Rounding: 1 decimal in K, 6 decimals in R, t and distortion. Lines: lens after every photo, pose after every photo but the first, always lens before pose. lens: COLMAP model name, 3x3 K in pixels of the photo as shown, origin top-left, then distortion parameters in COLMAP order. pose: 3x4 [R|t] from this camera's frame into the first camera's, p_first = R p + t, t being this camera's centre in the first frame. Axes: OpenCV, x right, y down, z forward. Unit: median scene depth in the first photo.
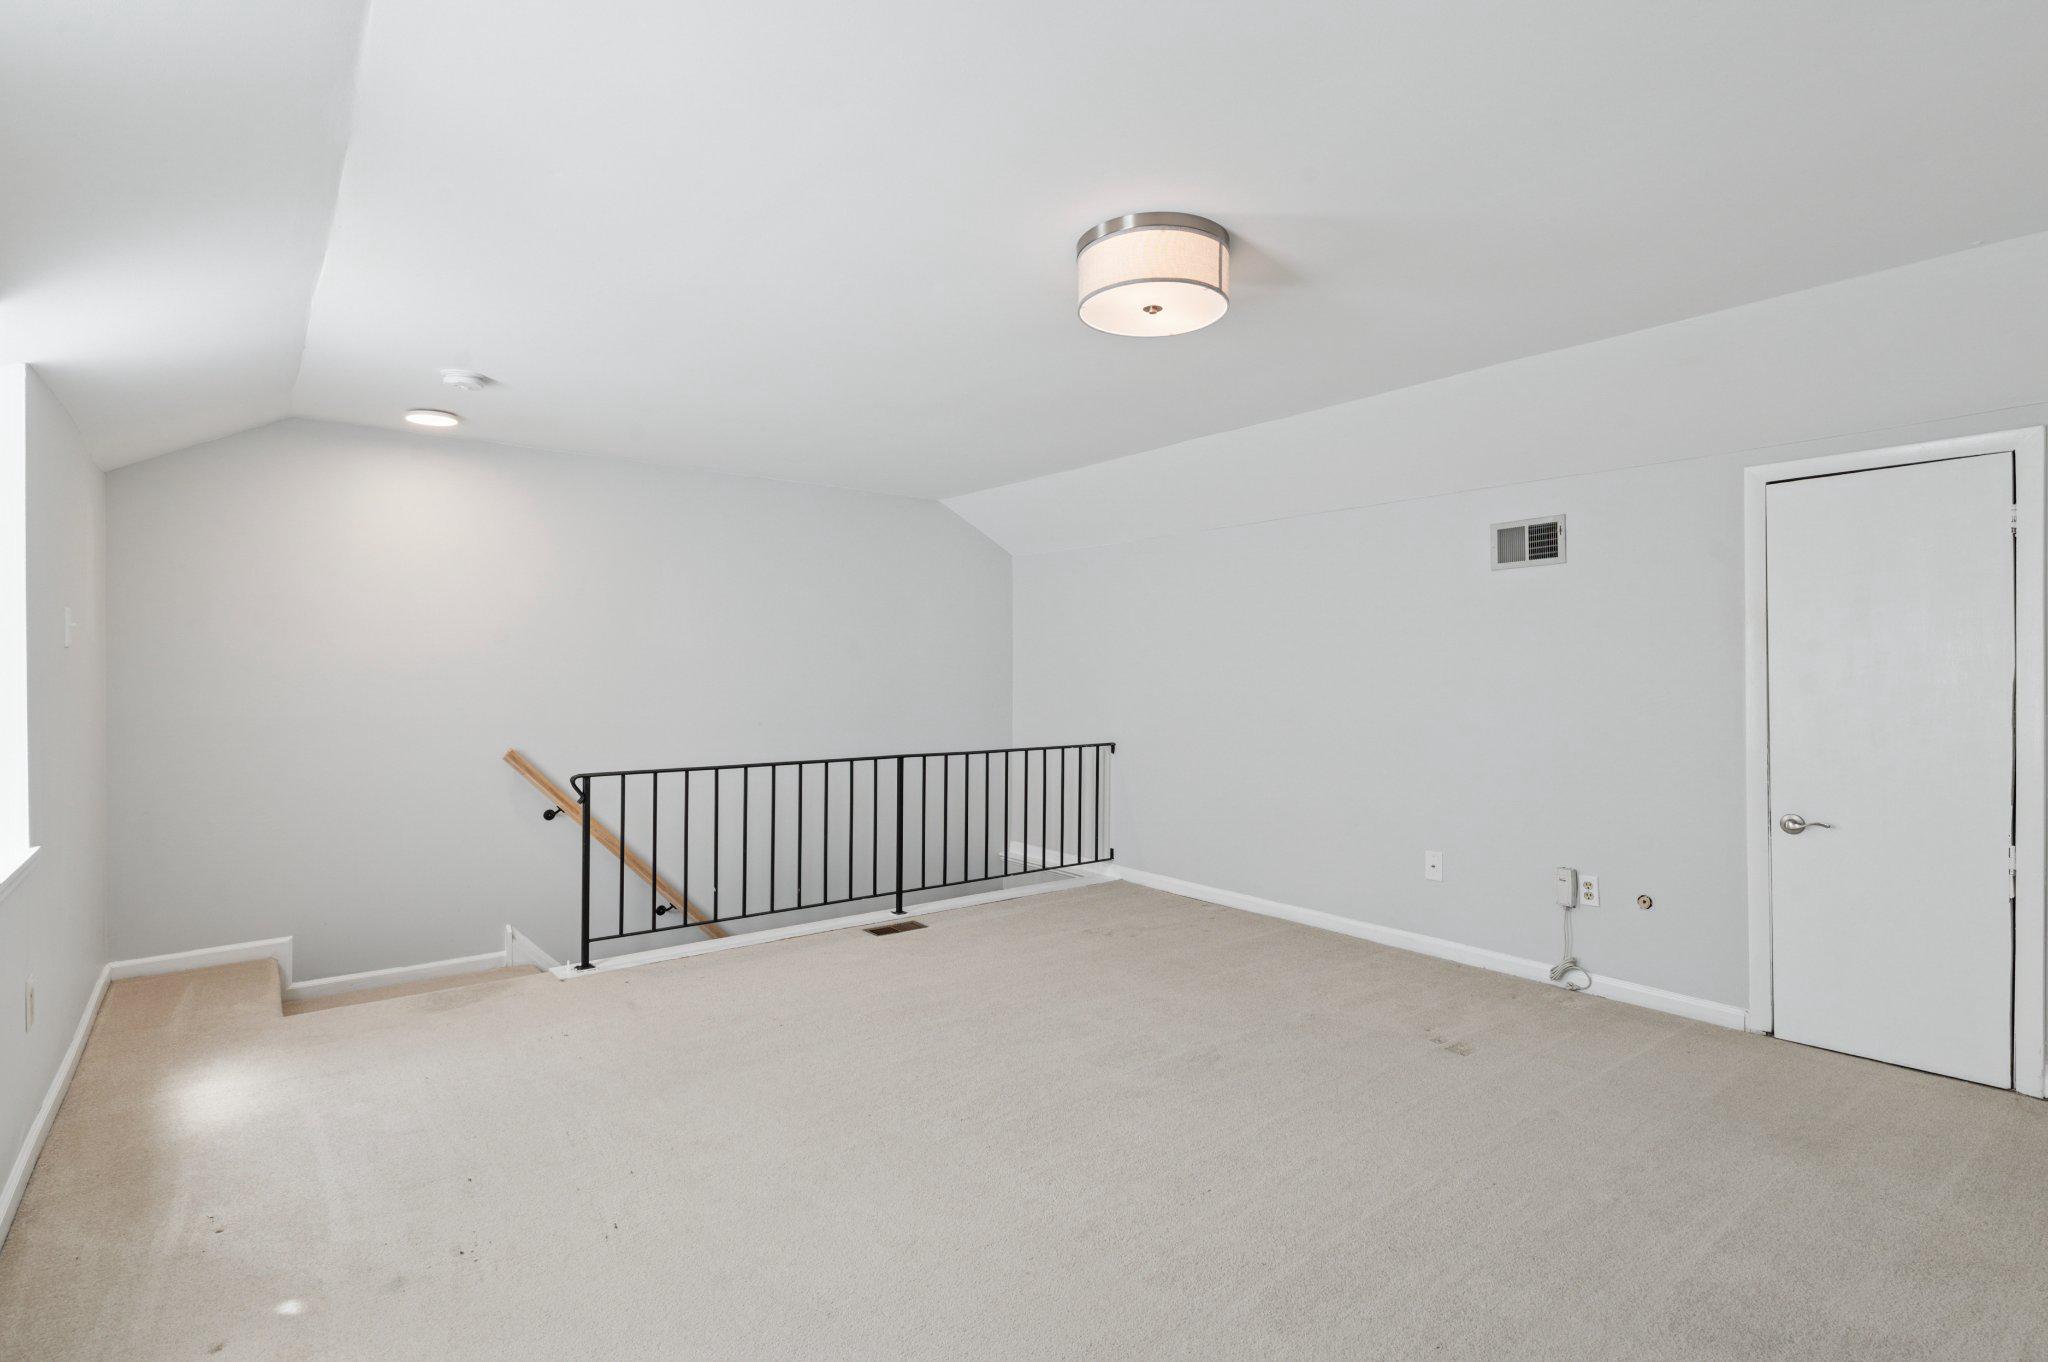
lens RADIAL K [[998.5, 0, 1025.5], [0, 998.5, 683.5], [0, 0, 1]] dist [-0.014234, -0.000325]
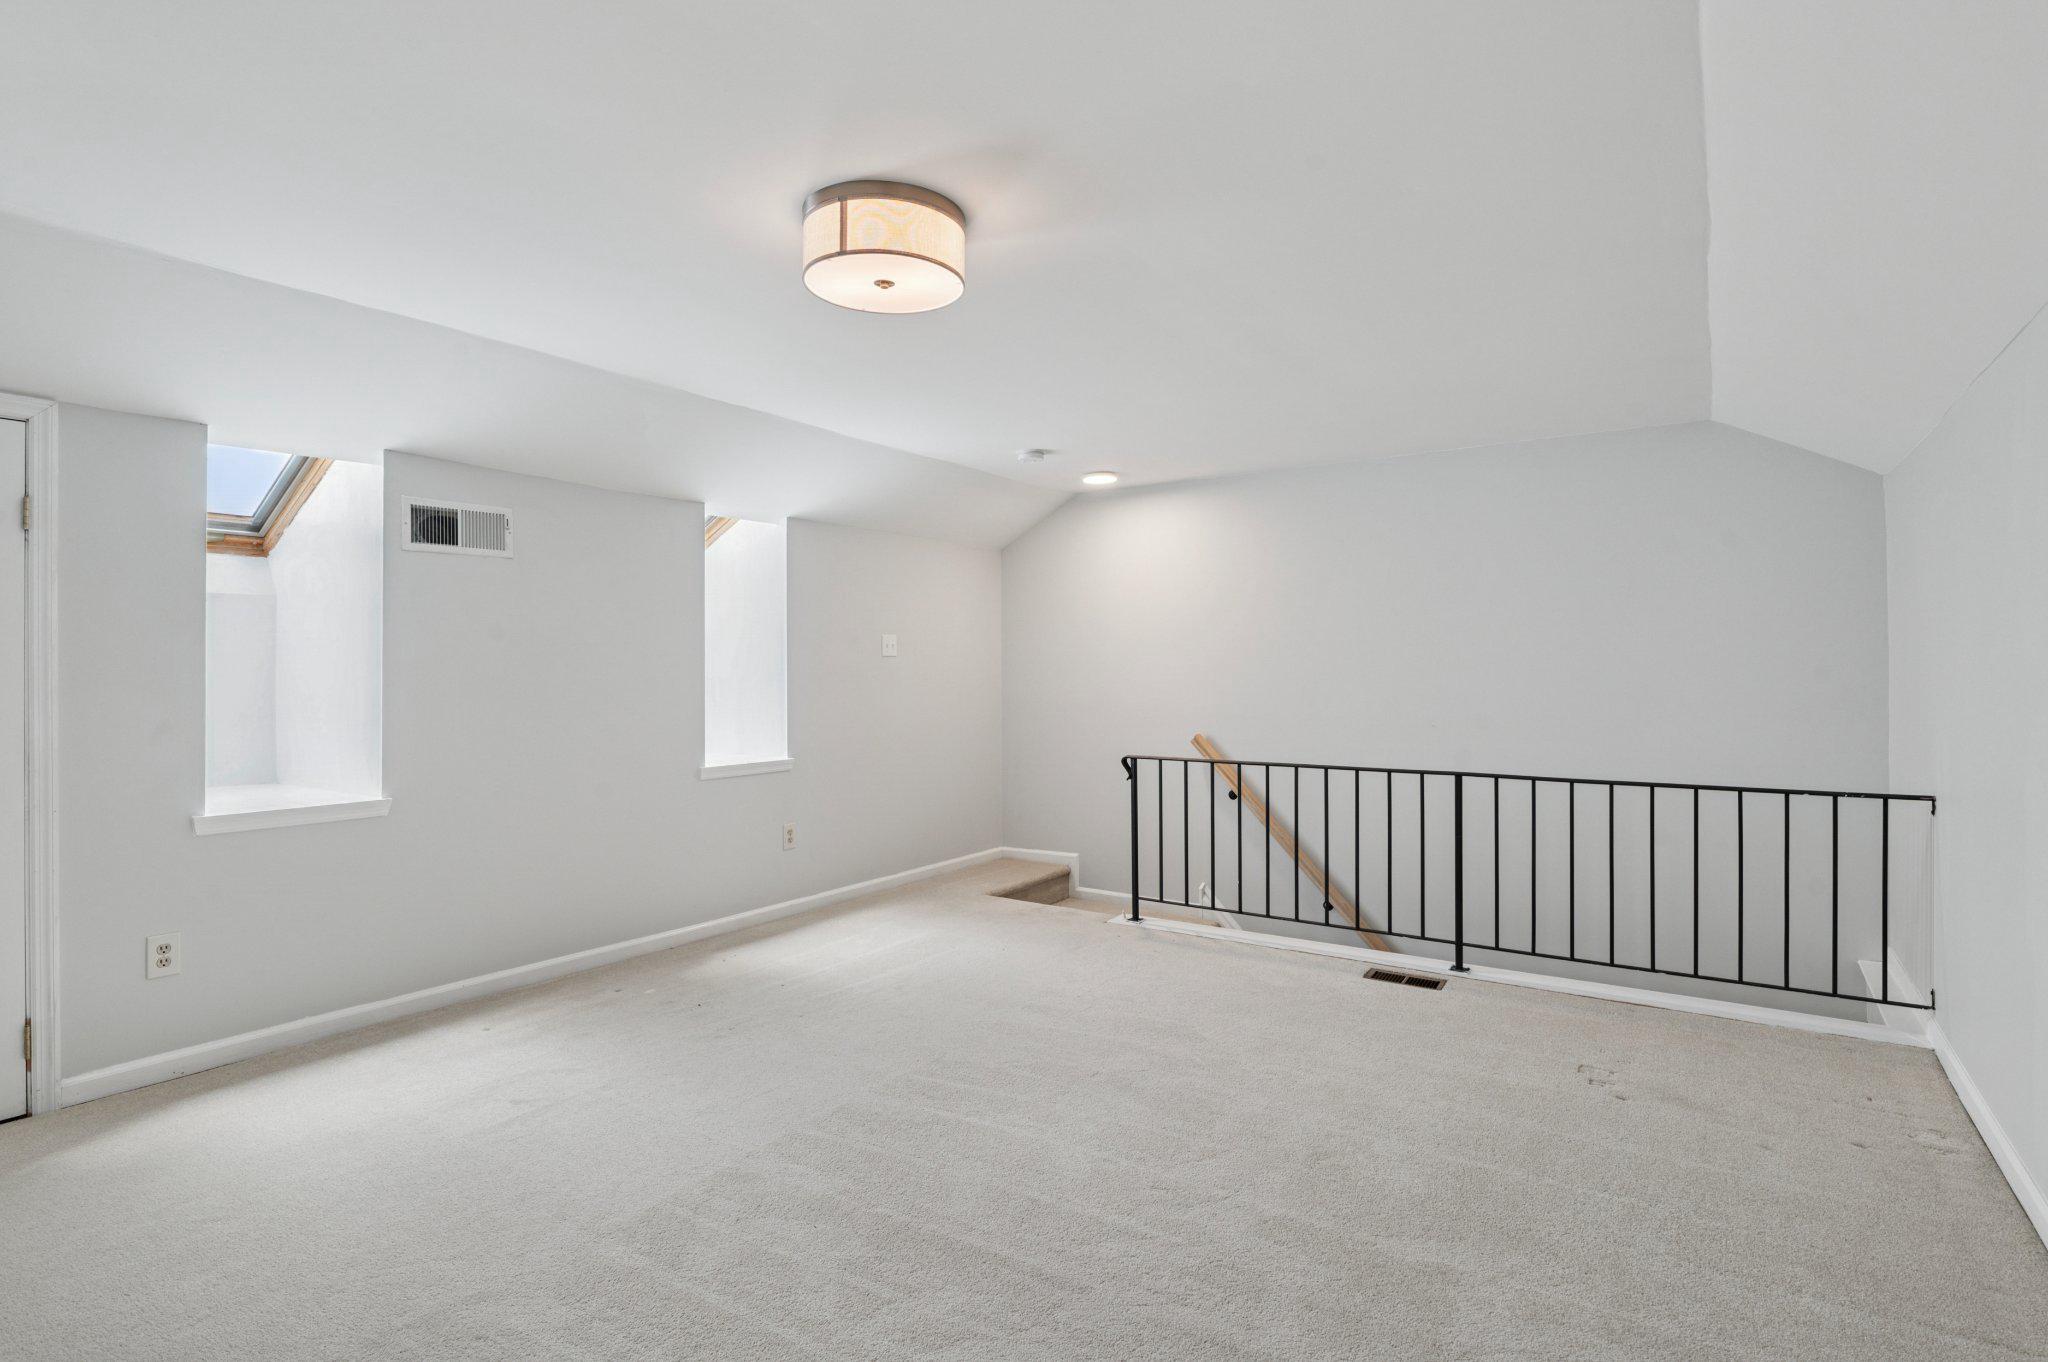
lens RADIAL K [[998.5, 0, 1028.2], [0, 998.5, 668.1], [0, 0, 1]] dist [-0.014234, -0.000325]
pose [[0.301376, -0.002767, -0.953501, 0.535124], [-0.007947, 0.999954, -0.005414, -0.005156], [0.953472, 0.009209, 0.301340, 0.426882]]
